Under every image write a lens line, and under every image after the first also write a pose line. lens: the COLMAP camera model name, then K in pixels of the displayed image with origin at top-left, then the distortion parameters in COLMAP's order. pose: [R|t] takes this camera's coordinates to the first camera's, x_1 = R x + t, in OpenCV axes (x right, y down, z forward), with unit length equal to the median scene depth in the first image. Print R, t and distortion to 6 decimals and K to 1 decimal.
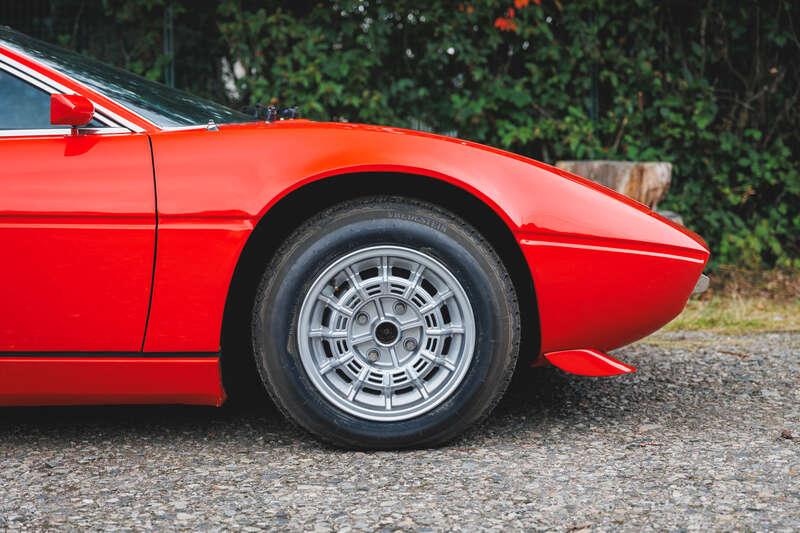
lens RADIAL K [[1280.1, 0, 400.0], [0, 1280.1, 266.5], [0, 0, 1]] dist [-0.007243, 0.012153]
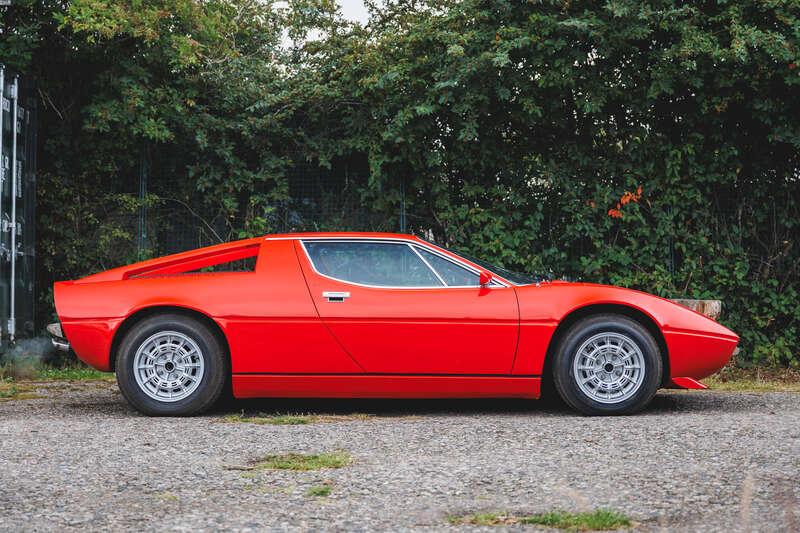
lens RADIAL K [[1280.1, 0, 400.0], [0, 1280.1, 266.5], [0, 0, 1]] dist [-0.007243, 0.012153]
pose [[0.999365, 0.005410, -0.035205, -0.133811], [-0.009094, 0.994397, -0.105323, 0.049368], [0.034438, 0.105576, 0.993815, -0.612657]]
